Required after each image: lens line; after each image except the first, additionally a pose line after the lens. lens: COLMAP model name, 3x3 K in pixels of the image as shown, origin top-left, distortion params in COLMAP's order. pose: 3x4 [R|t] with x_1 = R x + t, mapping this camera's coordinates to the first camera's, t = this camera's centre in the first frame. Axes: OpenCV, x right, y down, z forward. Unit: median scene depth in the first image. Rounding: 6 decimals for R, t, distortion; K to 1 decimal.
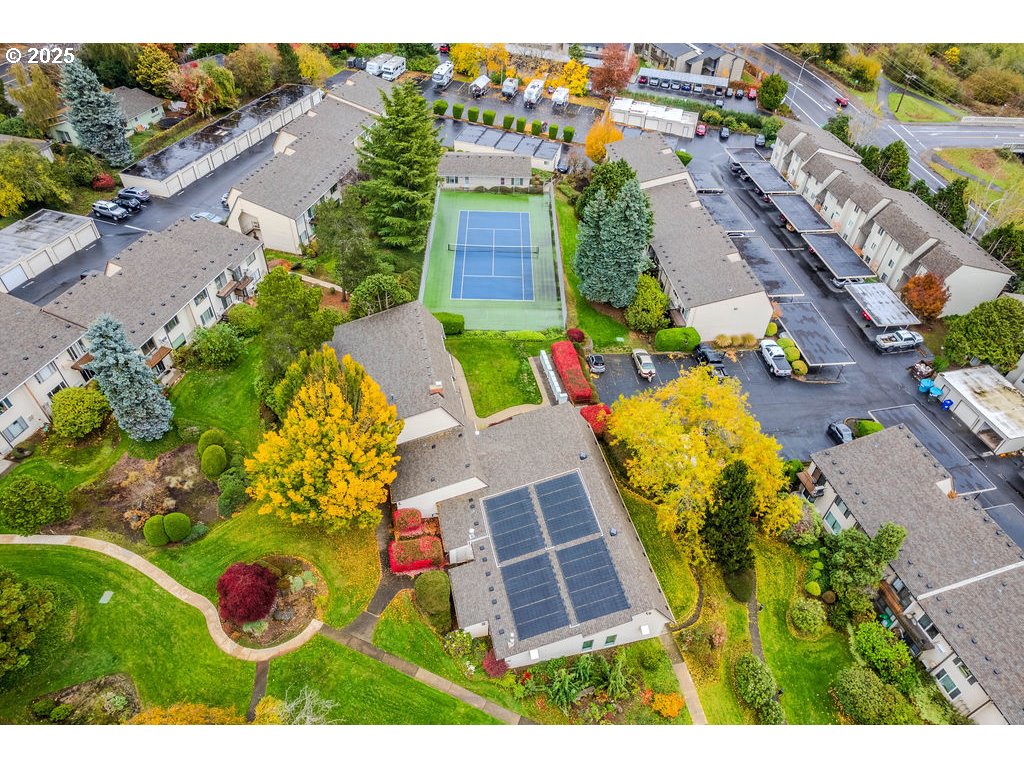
lens RADIAL K [[715.8, 0, 512.0], [0, 715.8, 384.0], [0, 0, 1]] dist [-0.101965, 0.141515]
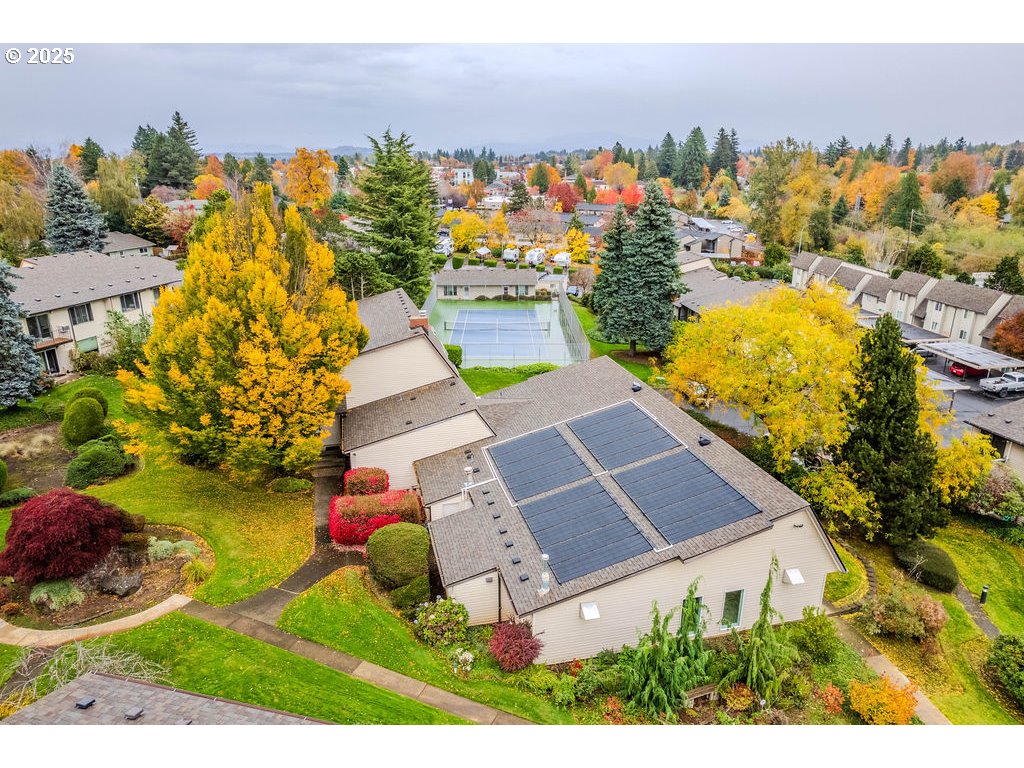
lens RADIAL K [[715.8, 0, 512.0], [0, 715.8, 384.0], [0, 0, 1]] dist [-0.101965, 0.141515]
pose [[0.999453, -0.033063, -0.000185, -0.017303], [0.029626, 0.898010, -0.438976, 0.413545], [0.014680, 0.438731, 0.898499, 0.429244]]
